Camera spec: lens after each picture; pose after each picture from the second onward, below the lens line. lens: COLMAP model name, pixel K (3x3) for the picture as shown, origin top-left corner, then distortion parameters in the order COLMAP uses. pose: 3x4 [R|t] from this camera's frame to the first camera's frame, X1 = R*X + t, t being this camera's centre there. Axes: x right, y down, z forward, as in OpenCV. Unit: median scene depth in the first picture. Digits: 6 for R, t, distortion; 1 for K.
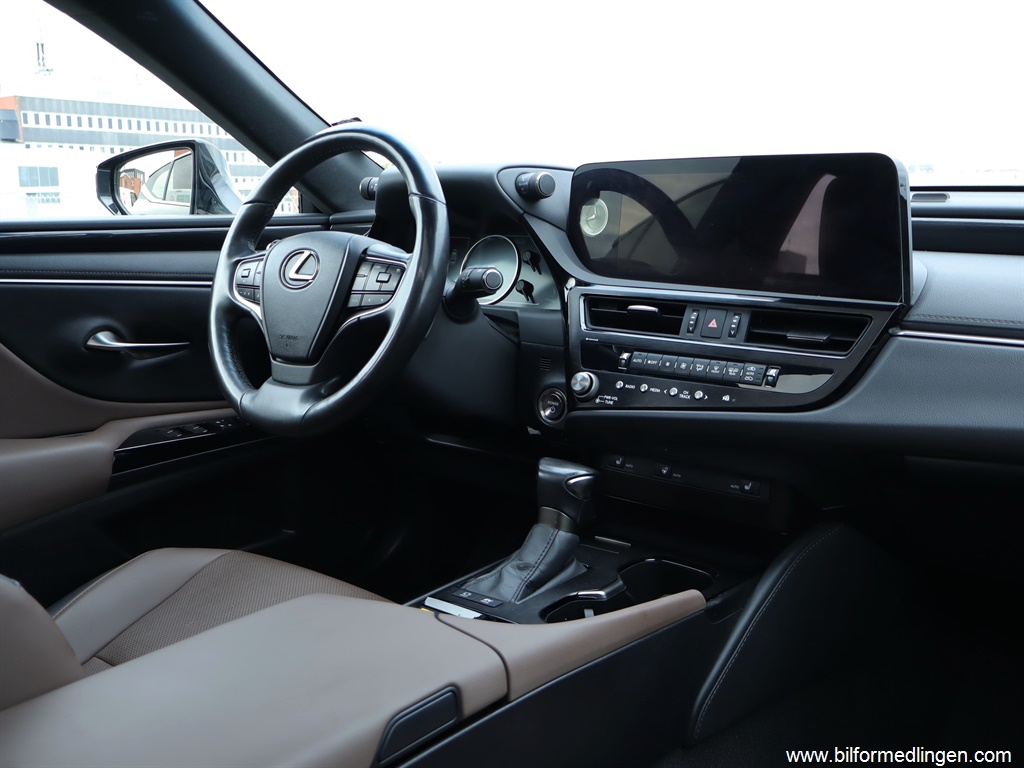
lens RADIAL K [[966.4, 0, 511.4], [0, 966.4, 382.8], [0, 0, 1]] dist [-0.010750, 0.000000]
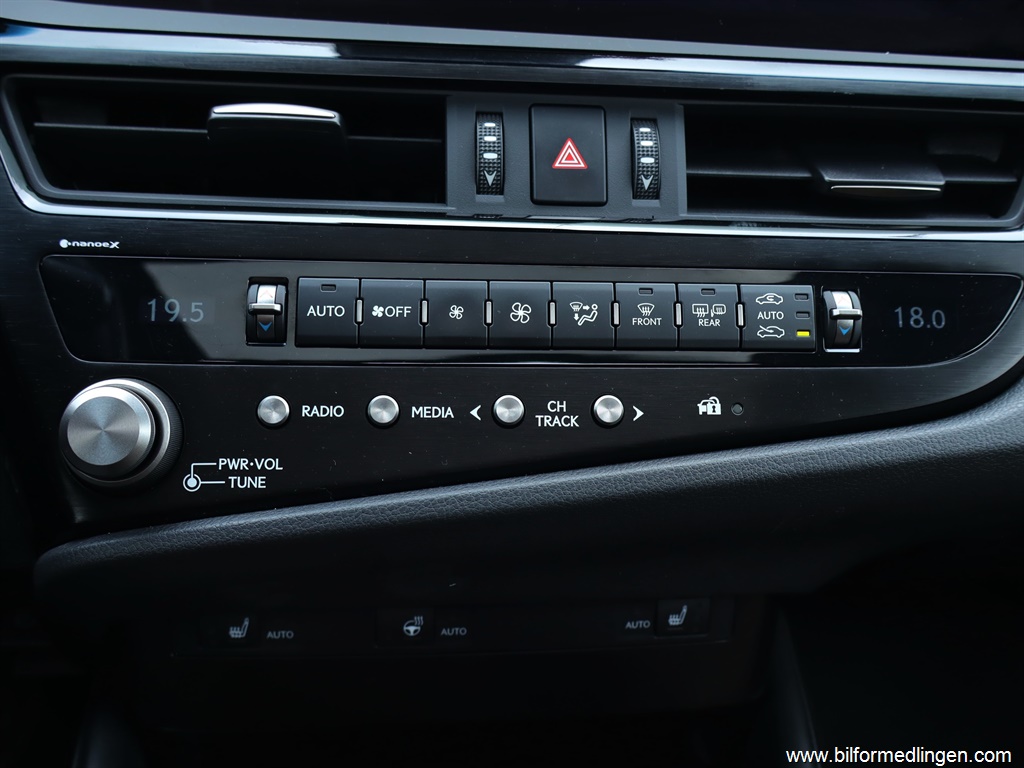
lens RADIAL K [[966.4, 0, 512.9], [0, 966.4, 385.3], [0, 0, 1]] dist [-0.010750, 0.000000]
pose [[0.701519, -0.213965, 0.679772, -0.022377], [0.088899, 0.972687, 0.214420, -0.057889], [-0.707084, -0.089989, 0.701380, 0.796091]]
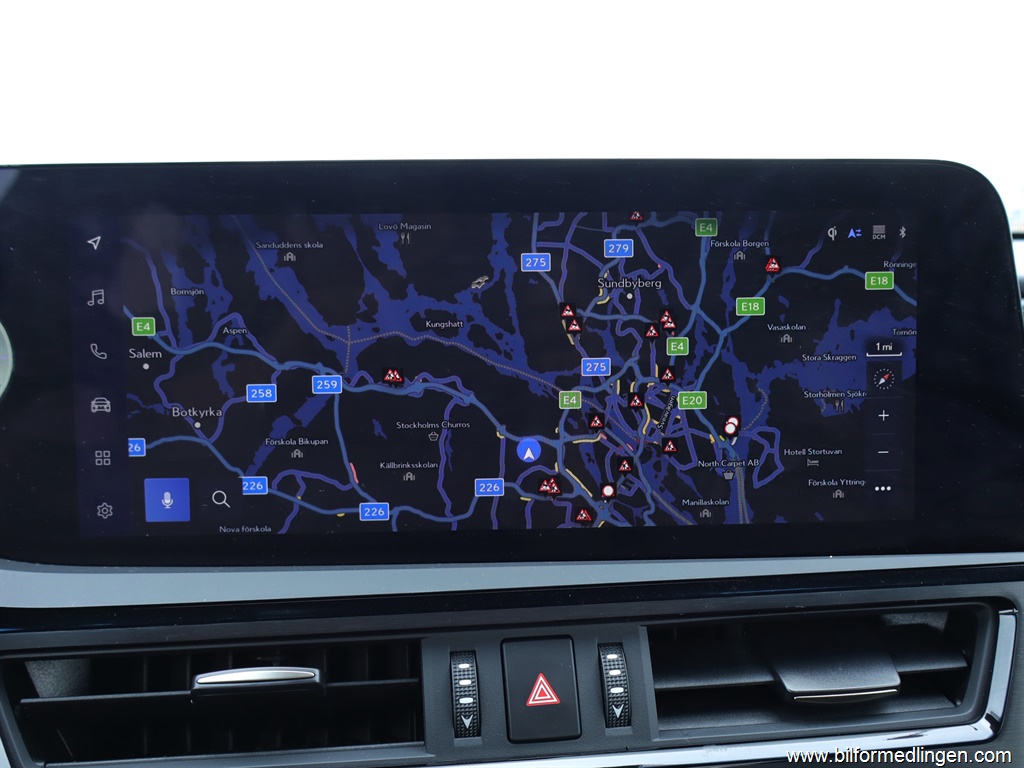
lens RADIAL K [[966.4, 0, 515.6], [0, 966.4, 382.8], [0, 0, 1]] dist [-0.010750, 0.000000]
pose [[0.669309, -0.136950, 0.730254, -0.010746], [0.146759, 0.987869, 0.050752, -0.176785], [-0.728346, 0.073202, 0.681288, 0.786924]]
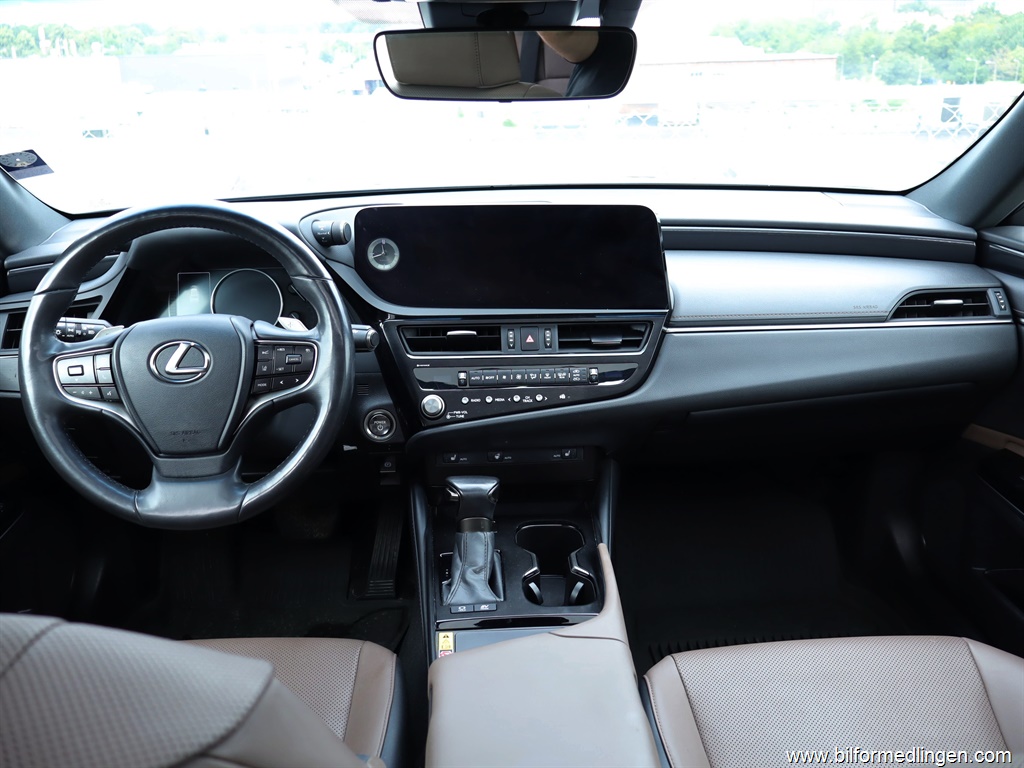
lens RADIAL K [[966.4, 0, 514.4], [0, 966.4, 385.6], [0, 0, 1]] dist [-0.010750, 0.000000]
pose [[0.742953, -0.232204, 0.627775, -0.624331], [0.138493, 0.970930, 0.195230, -0.254167], [-0.654859, -0.058104, 0.753514, 0.045328]]
